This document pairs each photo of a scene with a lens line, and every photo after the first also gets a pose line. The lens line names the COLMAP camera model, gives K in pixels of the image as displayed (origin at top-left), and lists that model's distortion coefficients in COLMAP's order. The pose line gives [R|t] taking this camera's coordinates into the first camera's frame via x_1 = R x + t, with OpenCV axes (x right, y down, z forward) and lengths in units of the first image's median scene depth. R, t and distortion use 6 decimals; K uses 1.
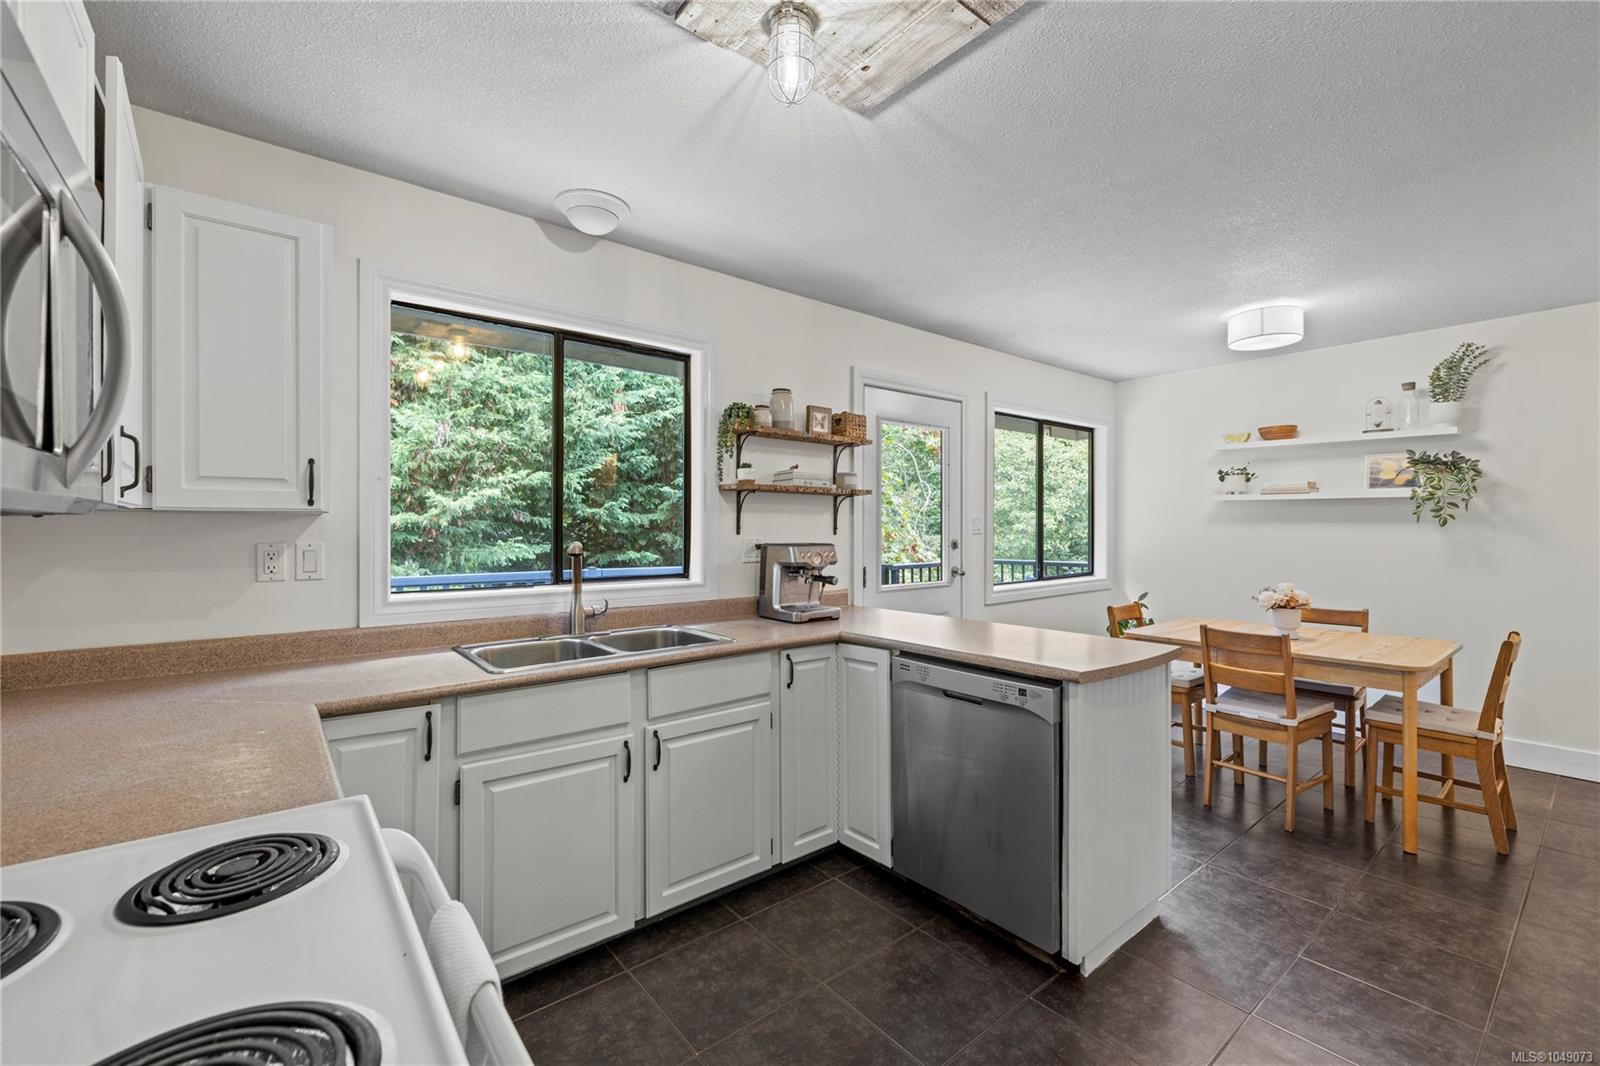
lens RADIAL K [[678.1, 0, 797.8], [0, 678.1, 523.2], [0, 0, 1]] dist [0.000924, 0.000298]
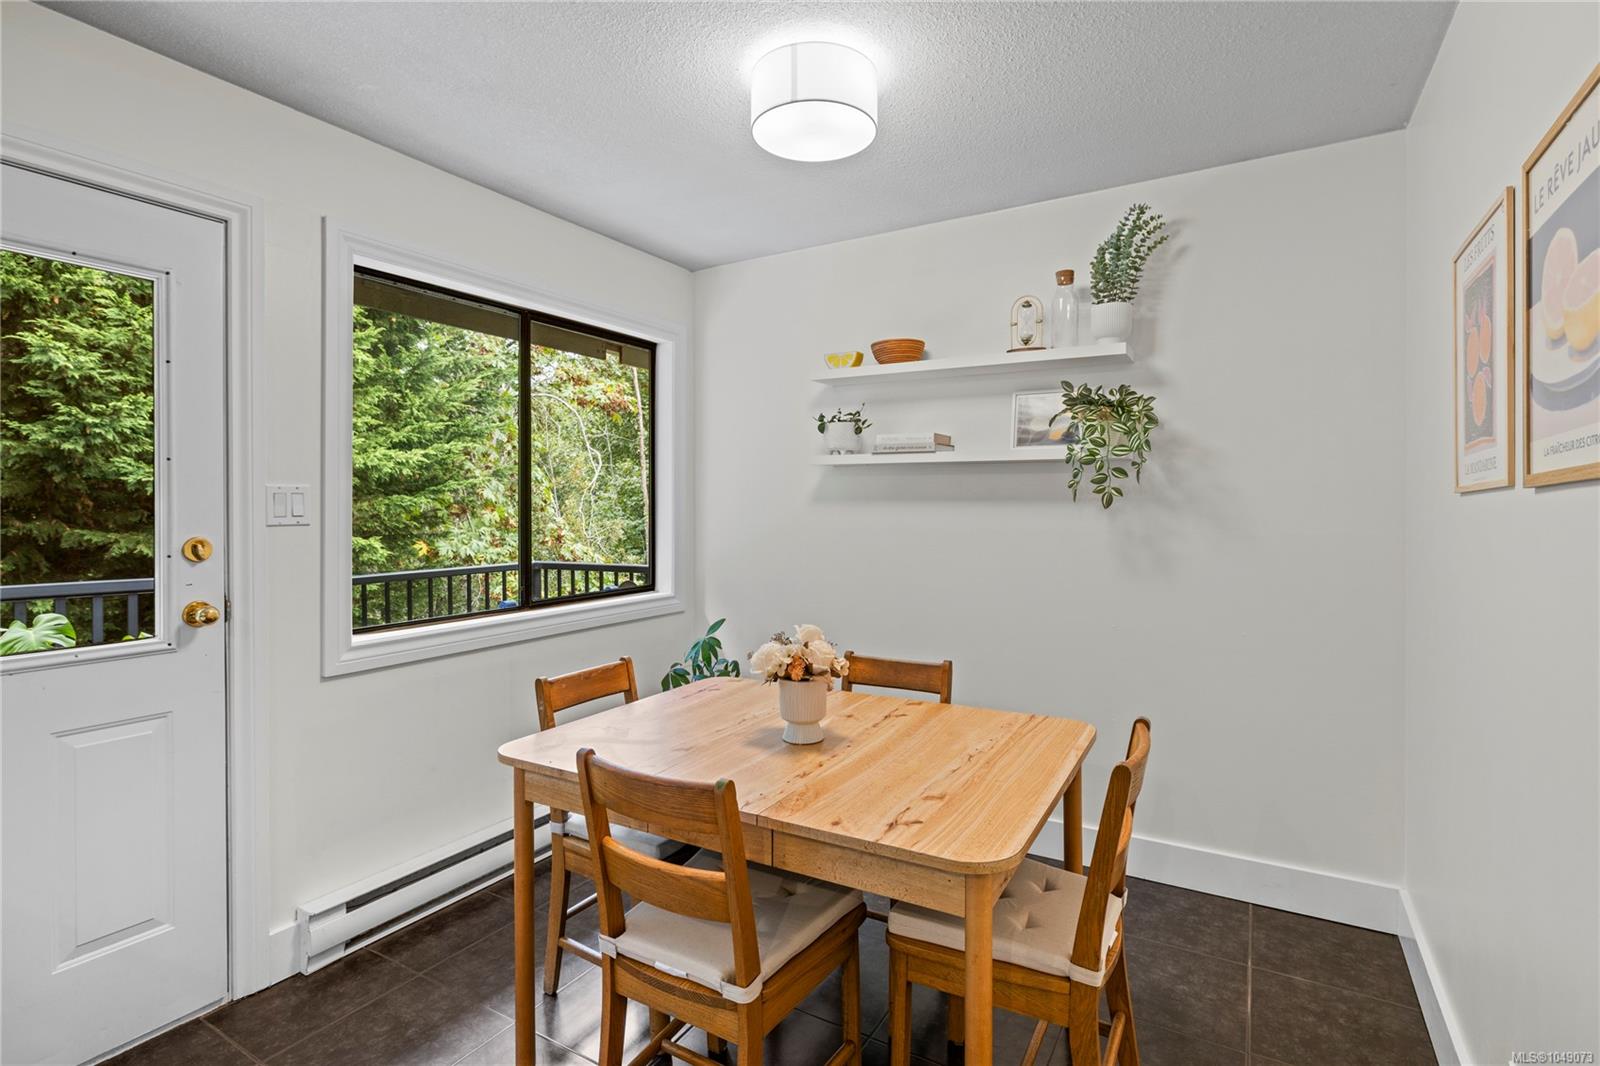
lens RADIAL K [[771.5, 0, 809.5], [0, 771.5, 508.0], [0, 0, 1]] dist [-0.006202, 0.001009]
pose [[0.937762, -0.000528, 0.347278, 0.449490], [-0.000881, 0.999992, 0.003898, 0.002385], [-0.347277, -0.003961, 0.937754, 0.435261]]
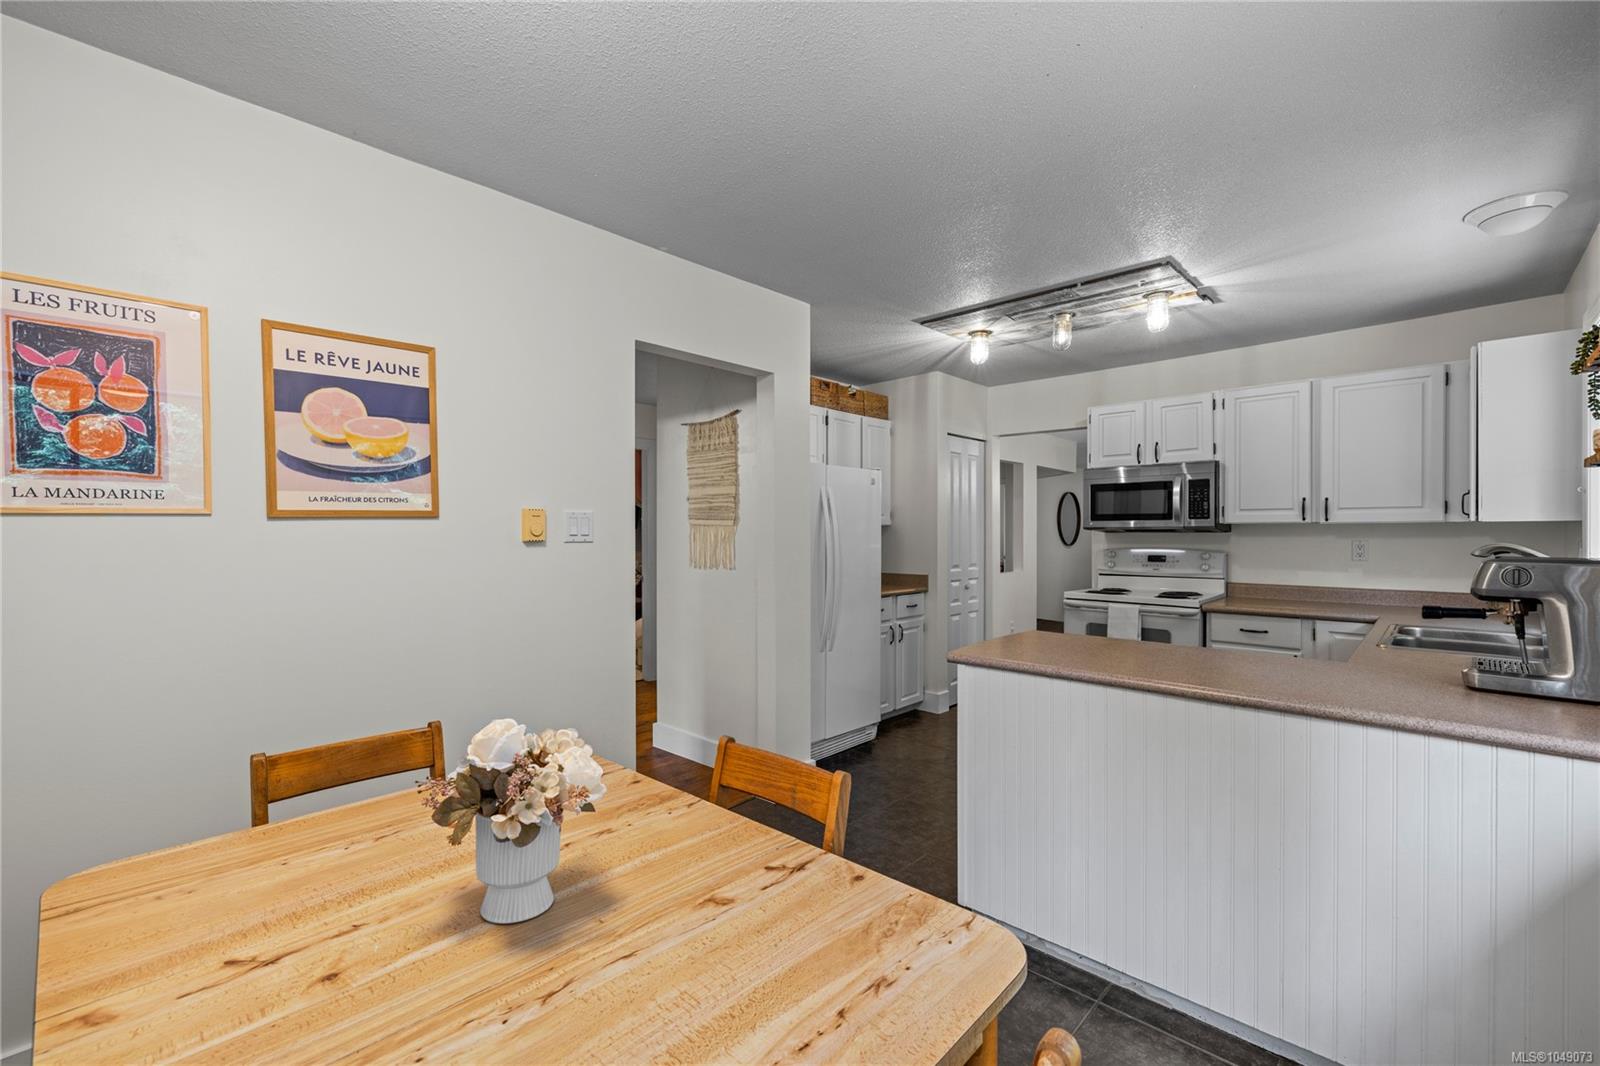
lens RADIAL K [[678.1, 0, 797.6], [0, 678.1, 537.5], [0, 0, 1]] dist [0.000924, 0.000298]
pose [[-0.992738, 0.000230, -0.120299, 0.539054], [0.000311, 1.000000, -0.000654, 0.009394], [0.120299, -0.000687, -0.992738, 1.156334]]
